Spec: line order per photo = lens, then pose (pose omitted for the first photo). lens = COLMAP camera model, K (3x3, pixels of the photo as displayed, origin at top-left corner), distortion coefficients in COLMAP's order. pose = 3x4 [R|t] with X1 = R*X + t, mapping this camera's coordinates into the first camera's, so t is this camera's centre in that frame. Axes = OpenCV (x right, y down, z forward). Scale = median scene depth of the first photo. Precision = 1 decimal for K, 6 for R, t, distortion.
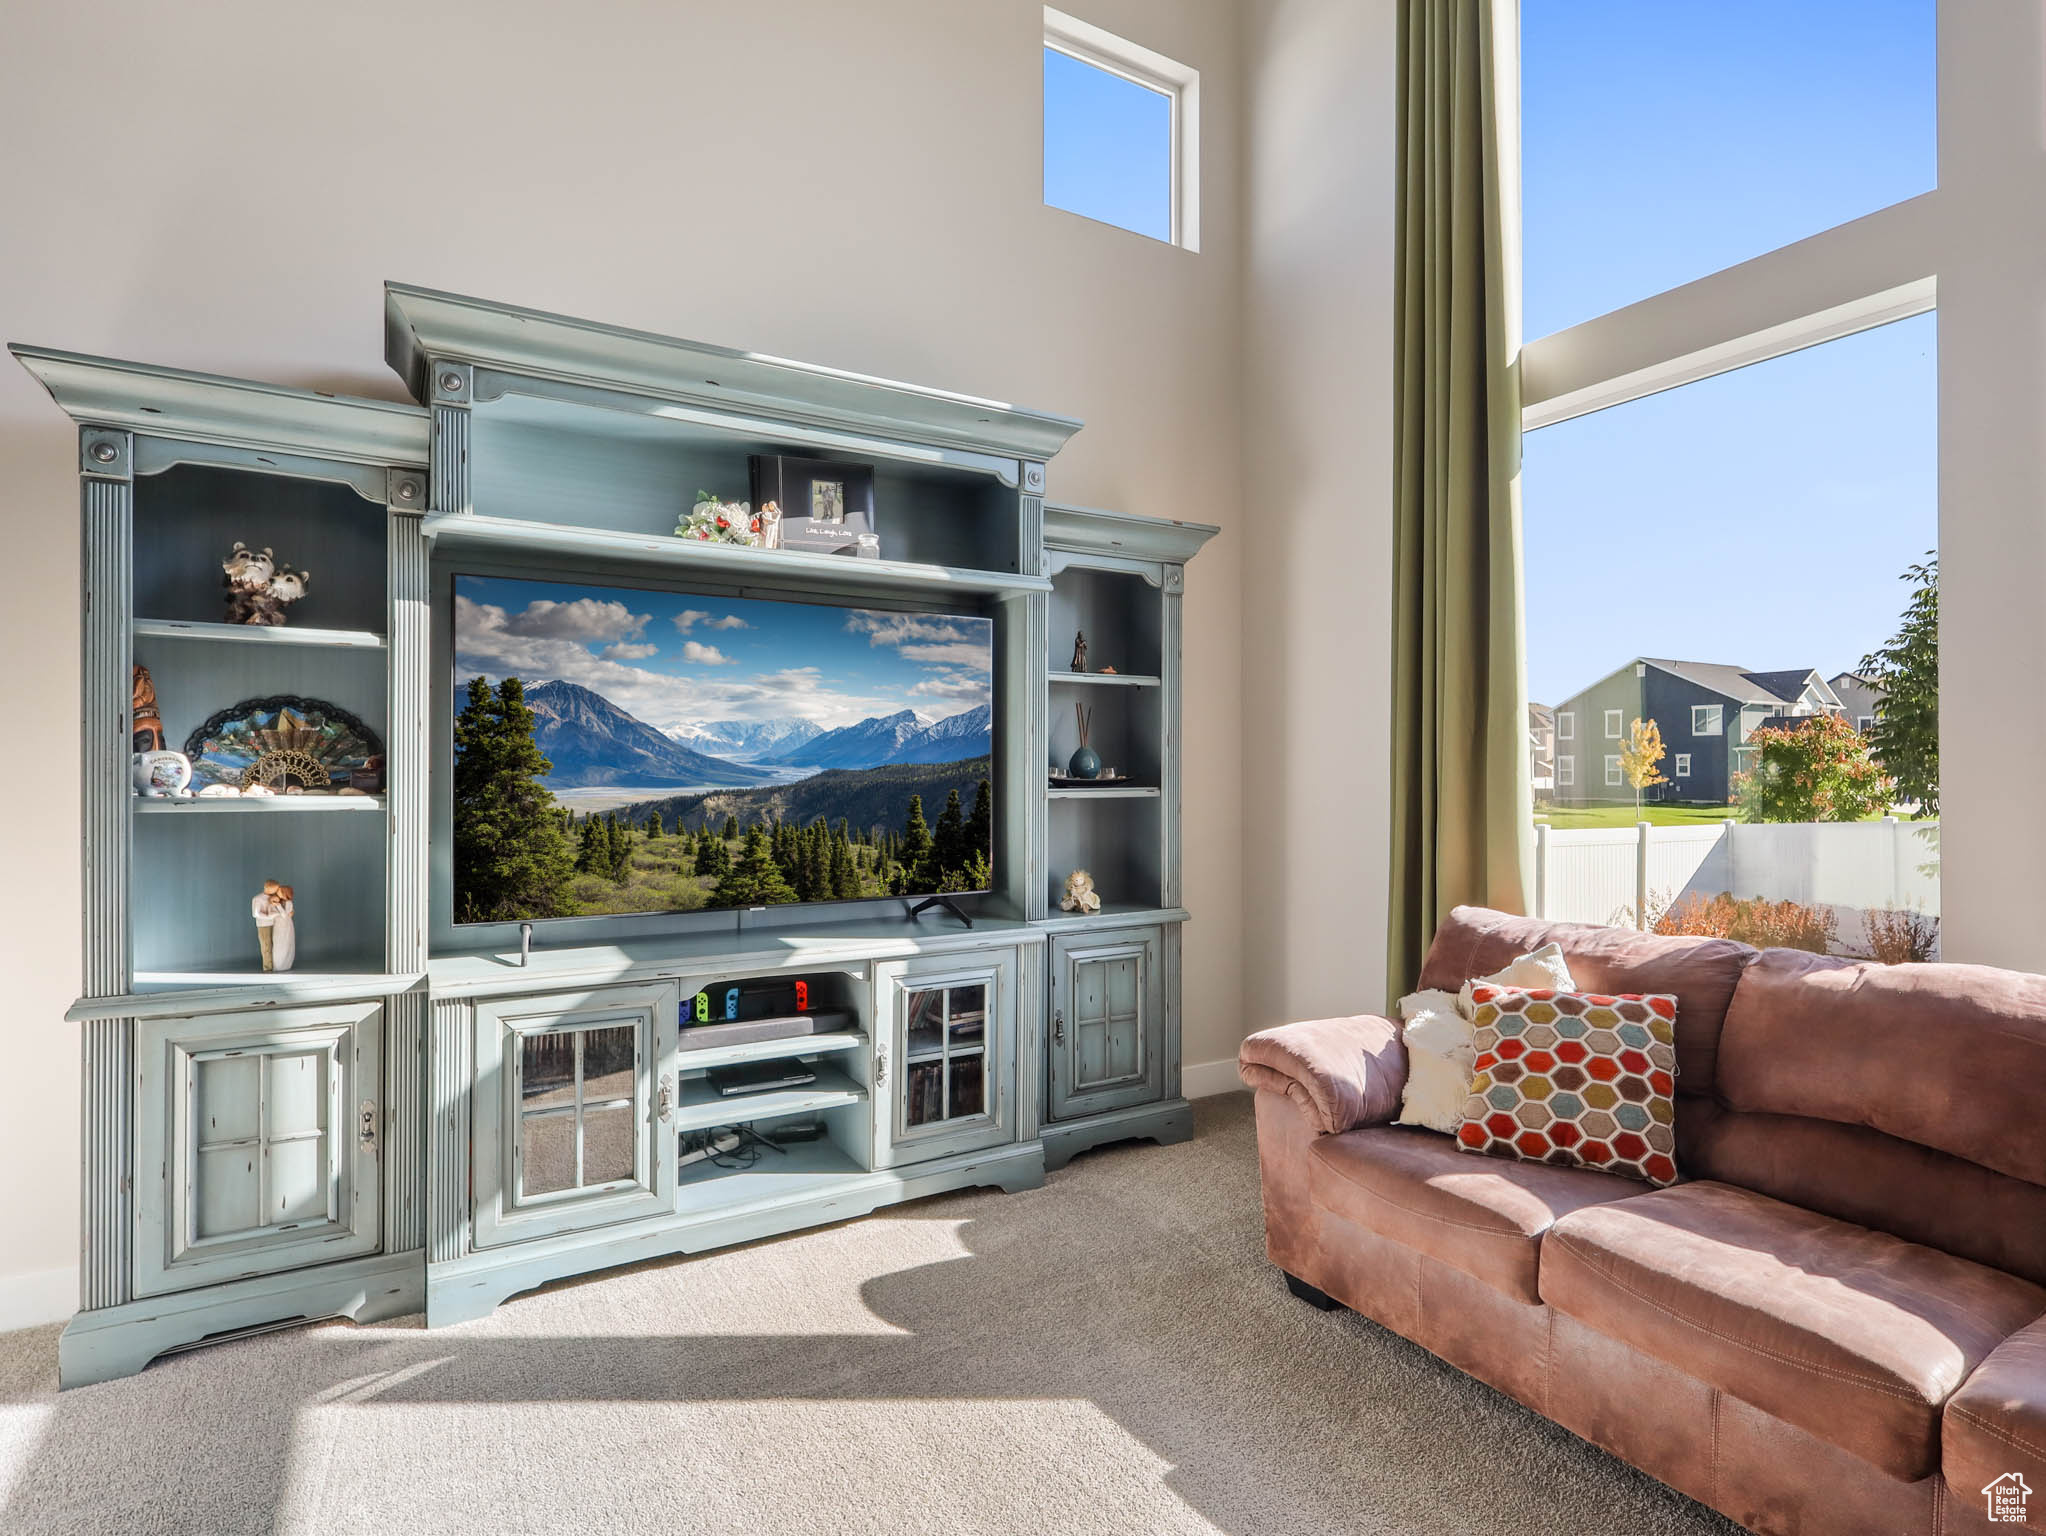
lens RADIAL K [[1058.6, 0, 1030.8], [0, 1058.6, 776.3], [0, 0, 1]] dist [0.001496, 0.000558]
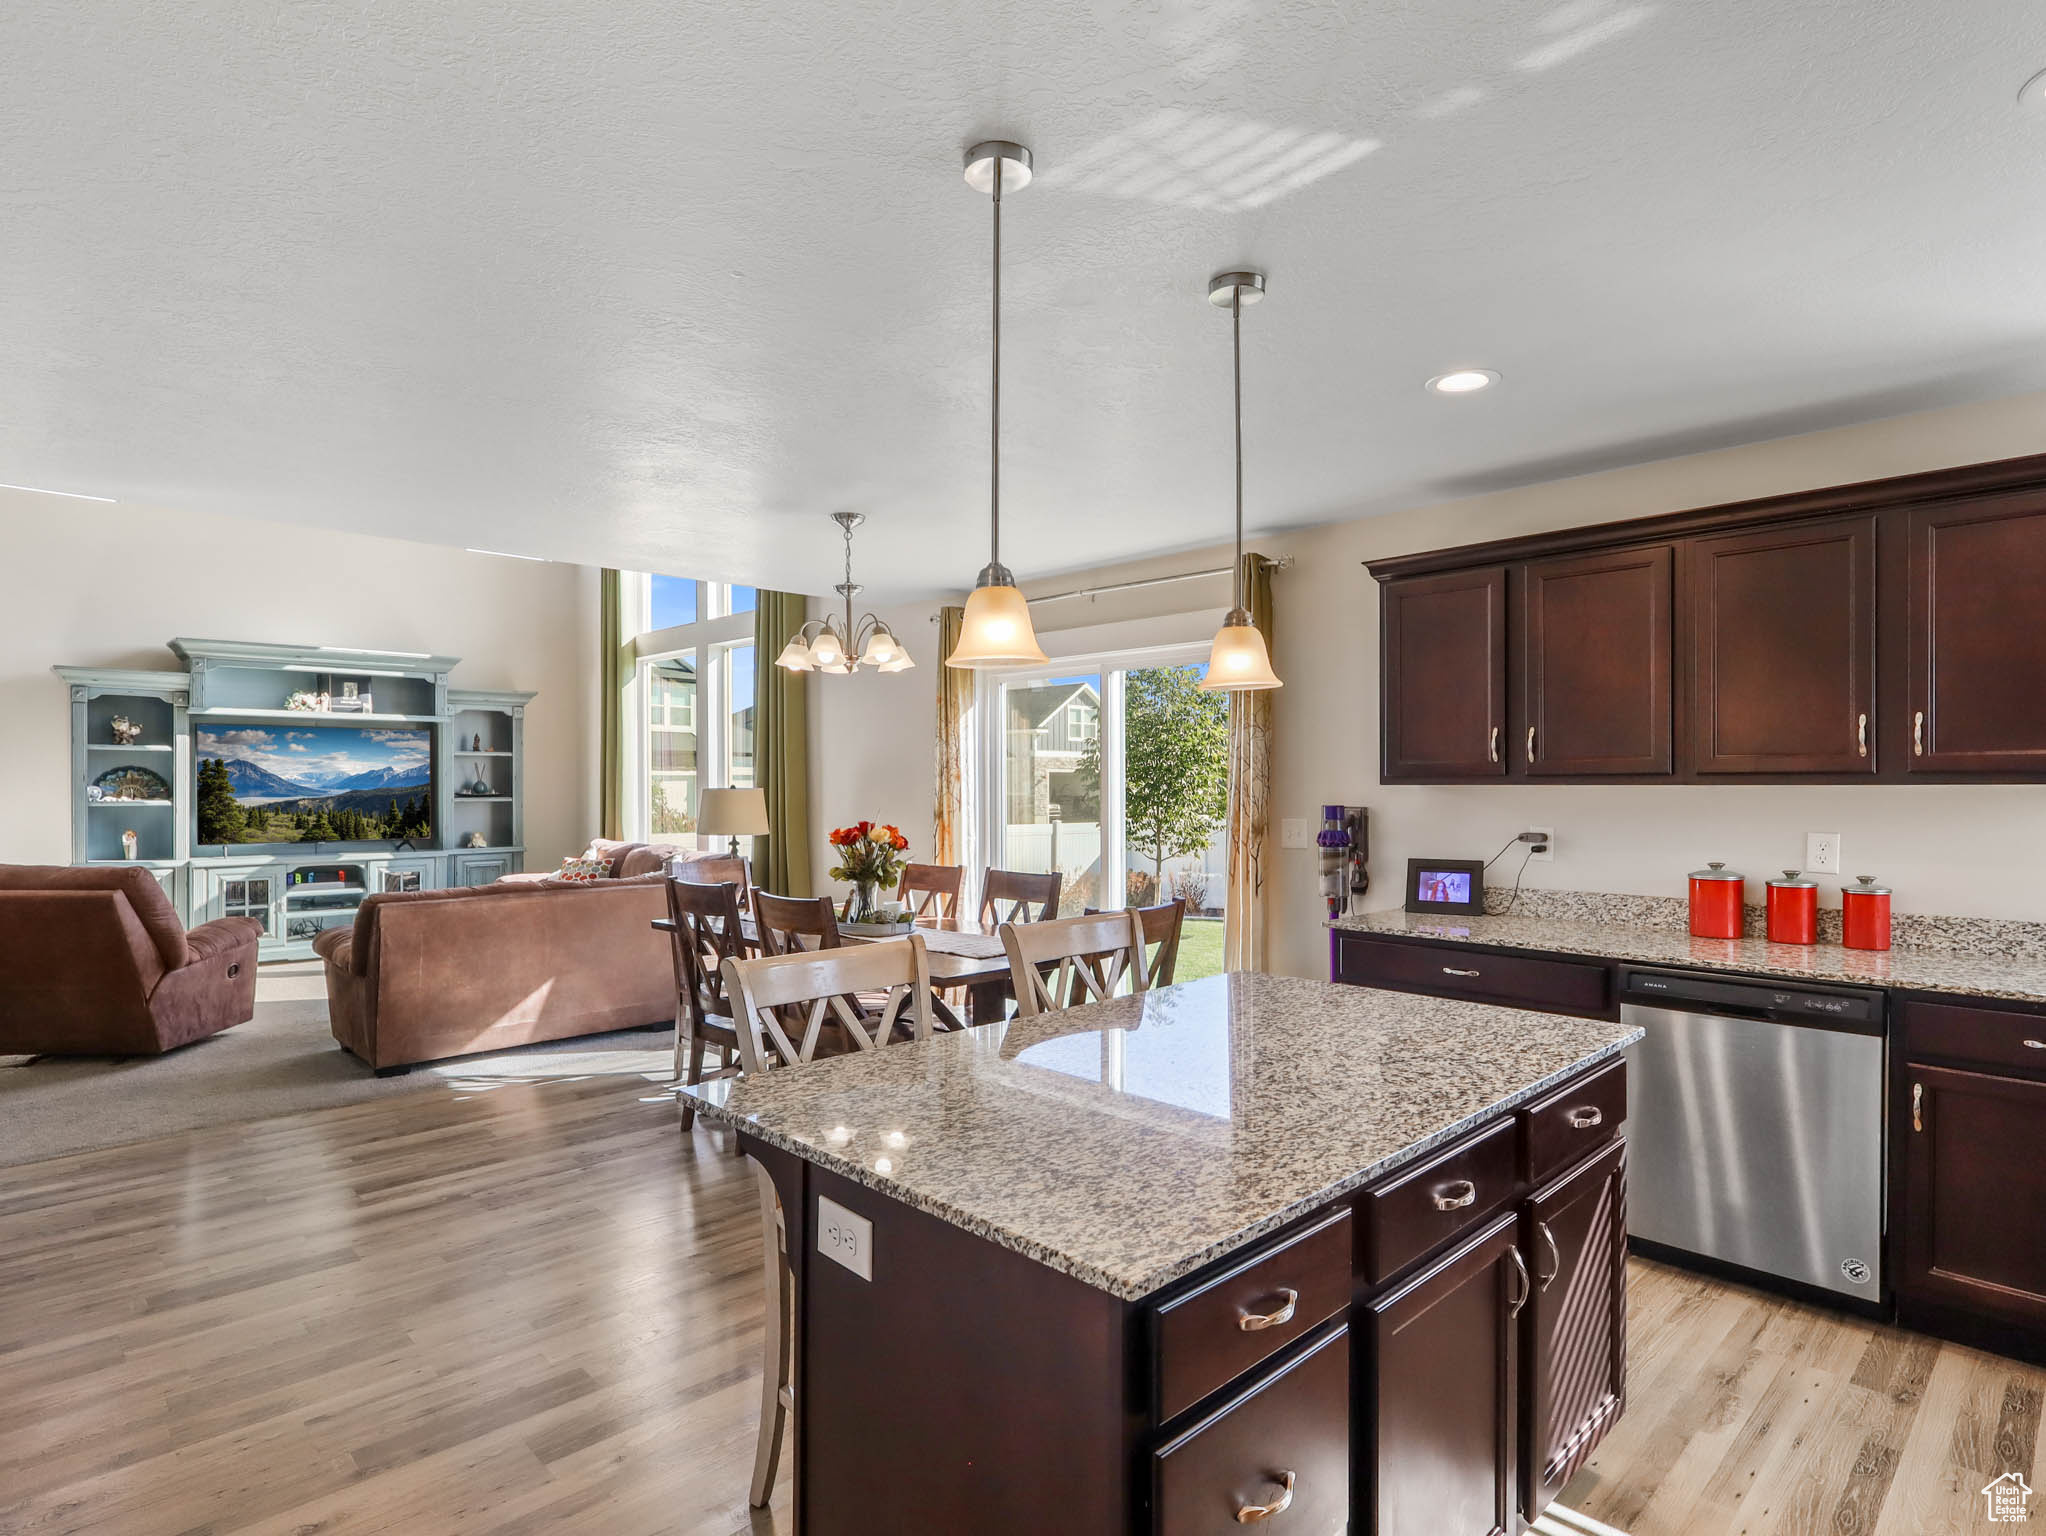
lens RADIAL K [[1080.3, 0, 1017.3], [0, 1080.3, 793.3], [0, 0, 1]] dist [0.002955, 0.000834]
pose [[0.972223, -0.003779, 0.234024, 0.843800], [0.002107, 0.999970, 0.007395, -0.016002], [-0.234045, -0.006696, 0.972203, -2.152866]]
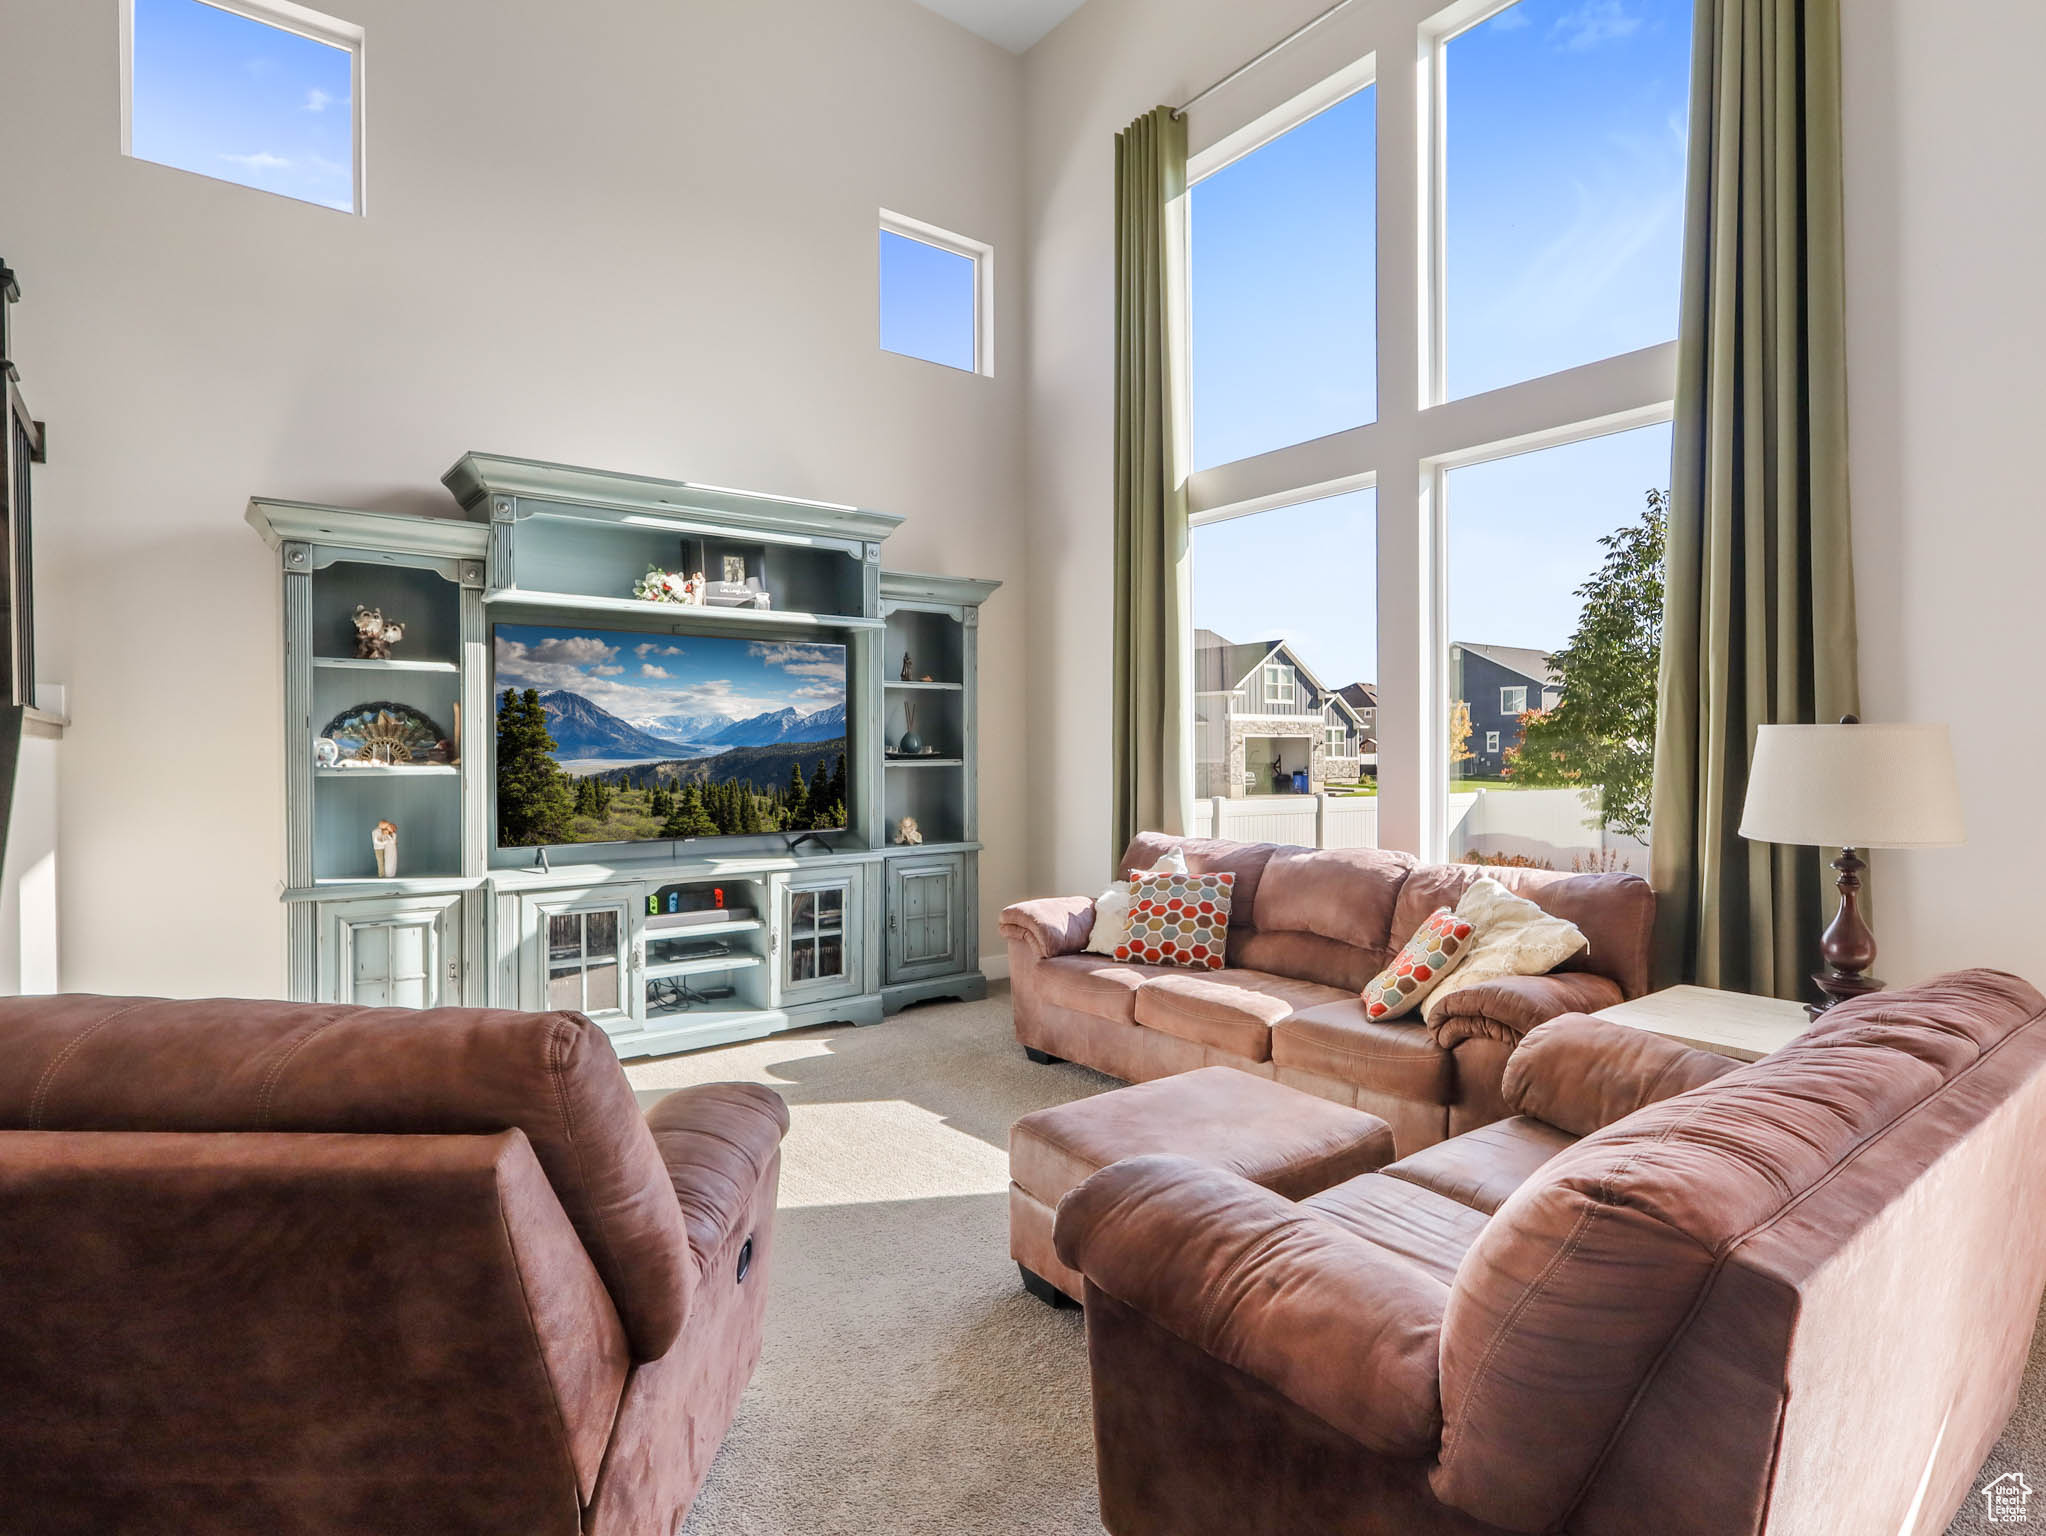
lens RADIAL K [[1071.5, 0, 1028.2], [0, 1071.5, 772.1], [0, 0, 1]] dist [-0.007810, 0.001208]
pose [[0.991421, -0.006789, 0.130534, 0.023204], [0.004560, 0.999839, 0.017361, 0.003717], [-0.130631, -0.016617, 0.991292, -0.598809]]
